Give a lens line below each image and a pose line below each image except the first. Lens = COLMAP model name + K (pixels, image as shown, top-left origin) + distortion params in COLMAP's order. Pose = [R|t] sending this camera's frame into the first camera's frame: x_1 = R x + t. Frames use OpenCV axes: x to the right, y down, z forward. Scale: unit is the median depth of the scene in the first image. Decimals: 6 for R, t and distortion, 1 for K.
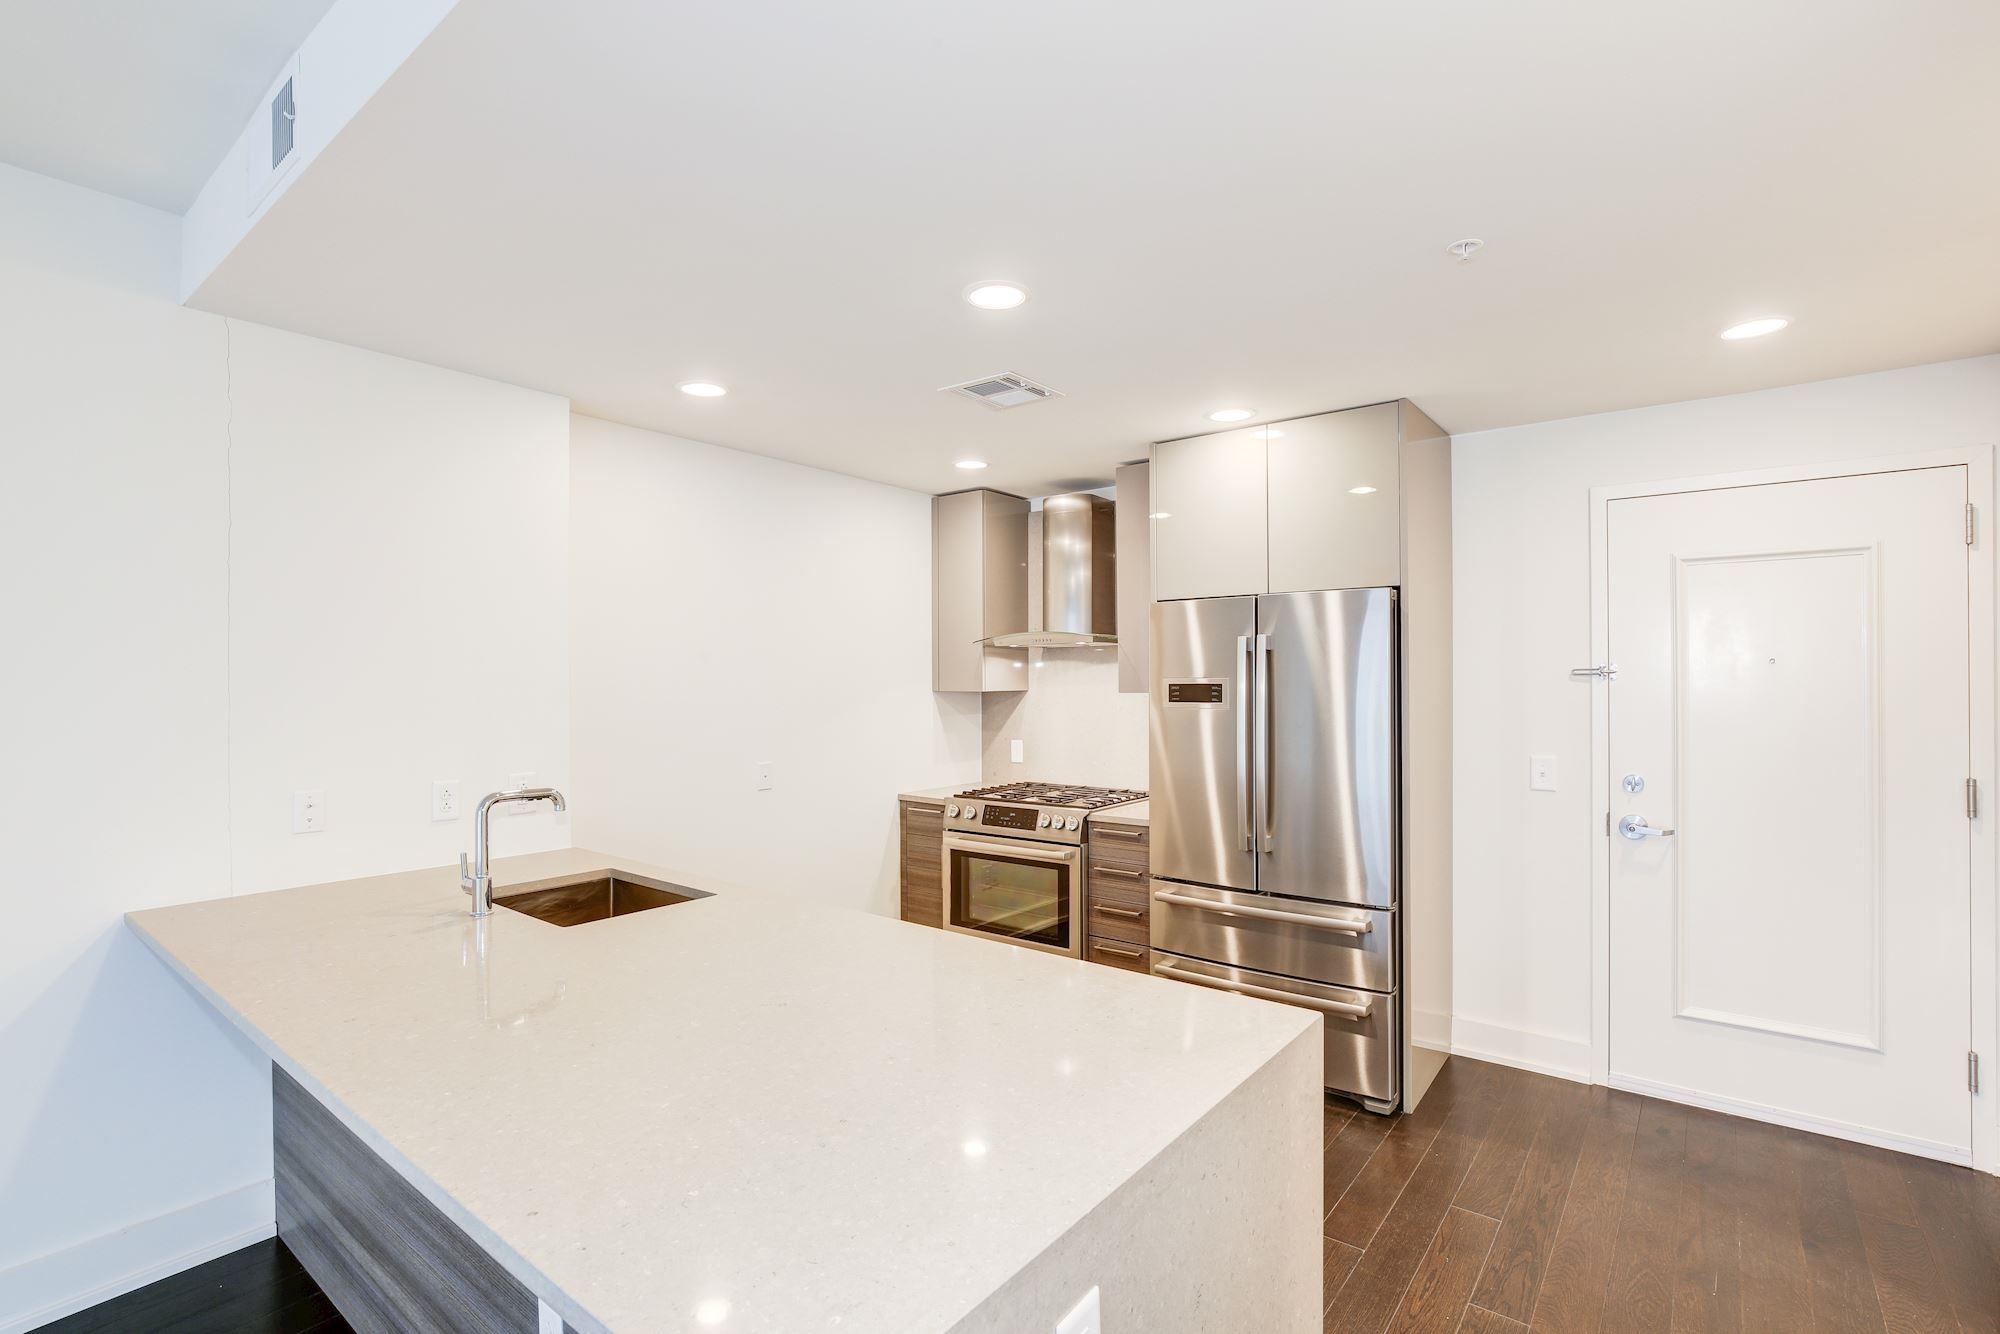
lens RADIAL K [[921.6, 0, 1010.5], [0, 921.6, 679.0], [0, 0, 1]] dist [-0.001650, -0.000365]
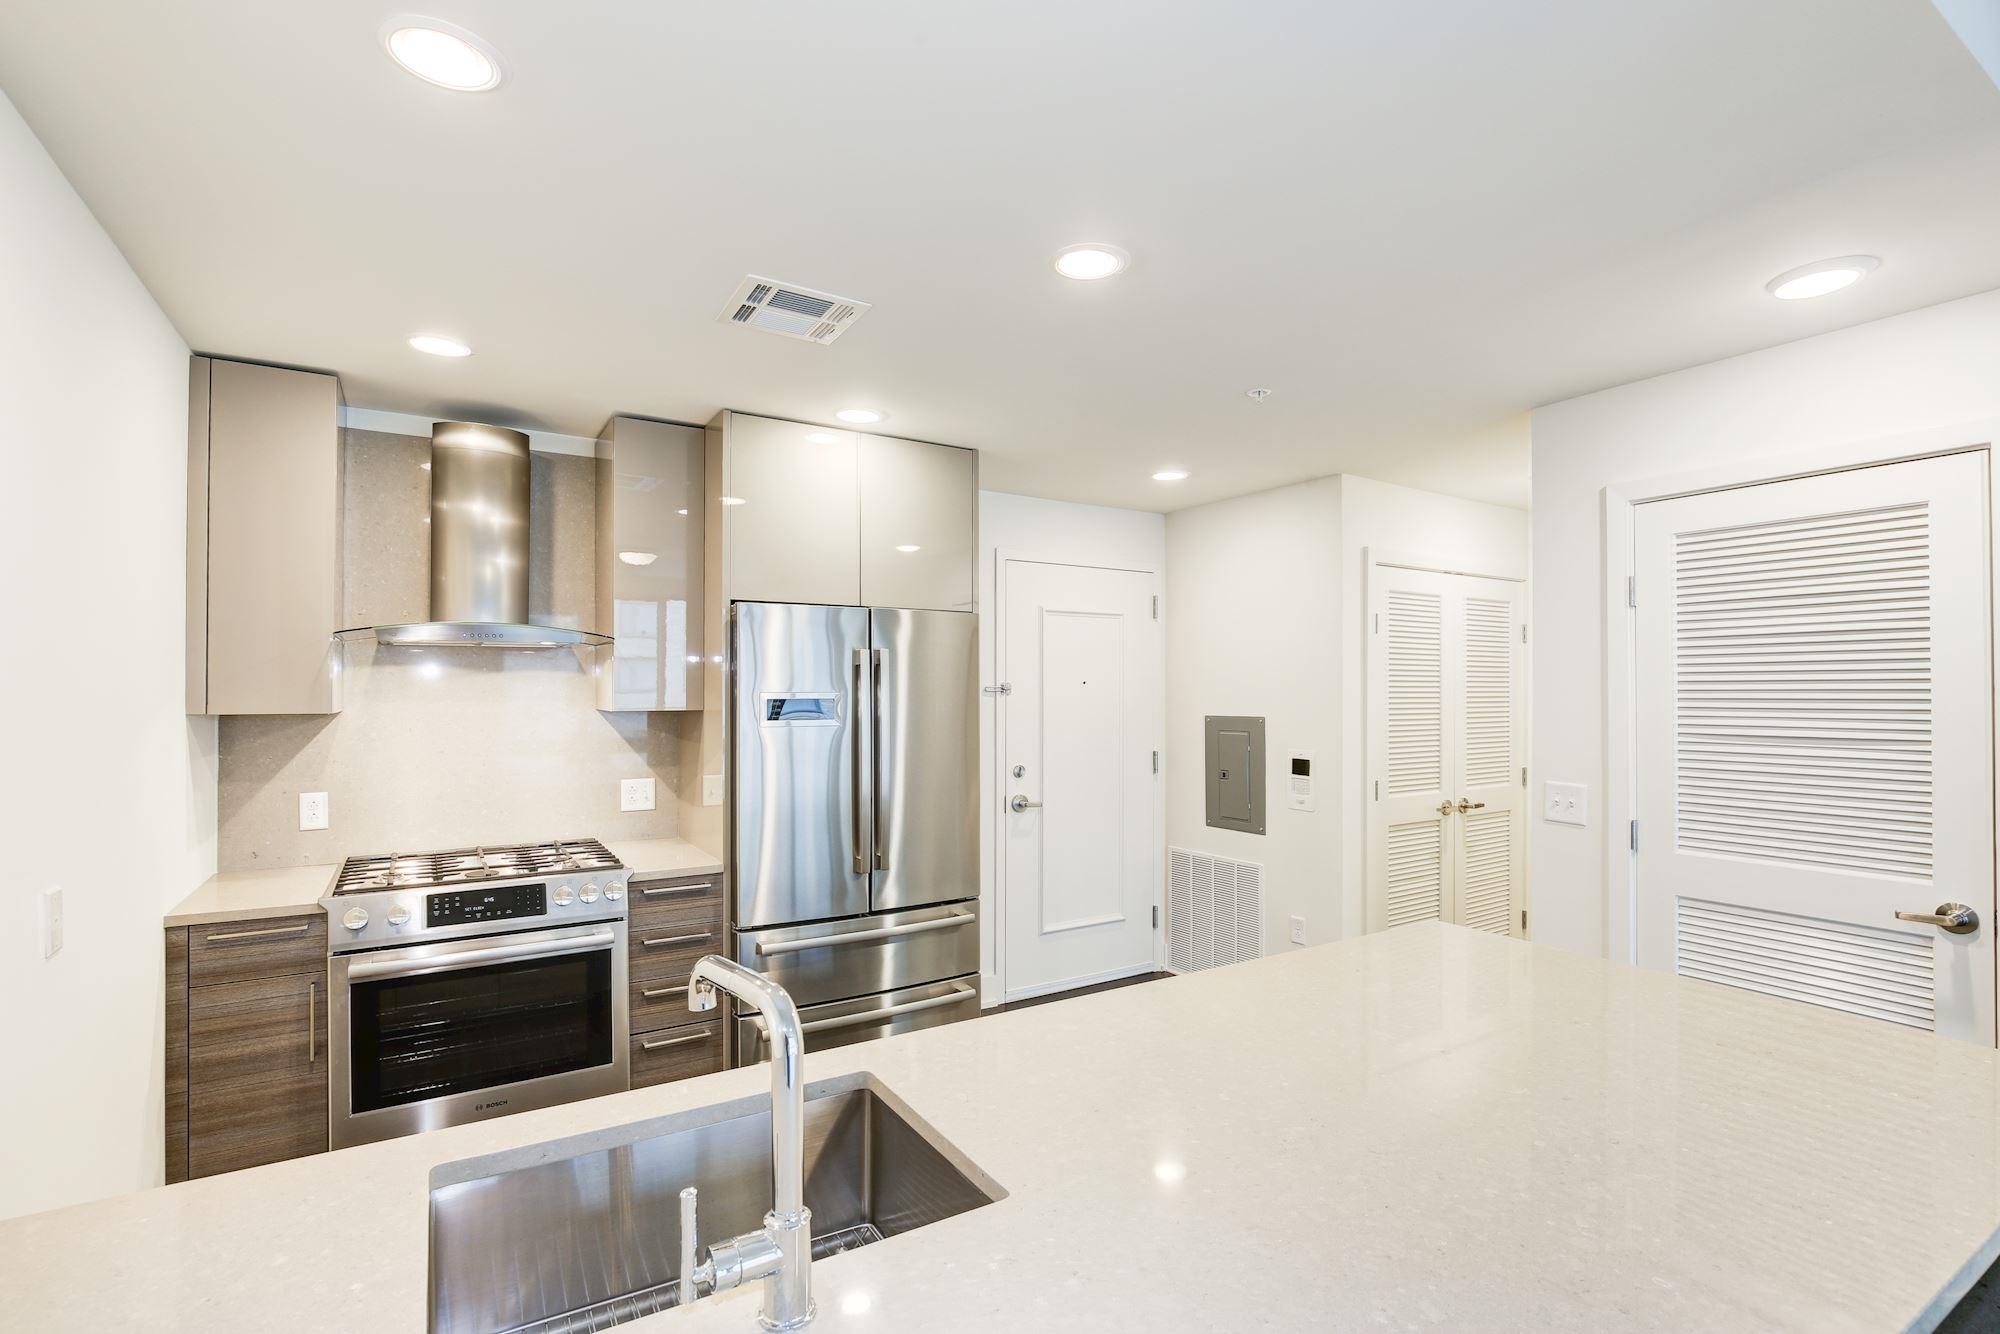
lens RADIAL K [[921.6, 0, 1010.5], [0, 921.6, 679.0], [0, 0, 1]] dist [-0.001650, -0.000365]
pose [[0.361307, 0.017990, 0.932273, -0.457358], [-0.001169, 0.999822, -0.018840, 0.001961], [-0.932446, 0.005717, 0.361264, 0.398173]]
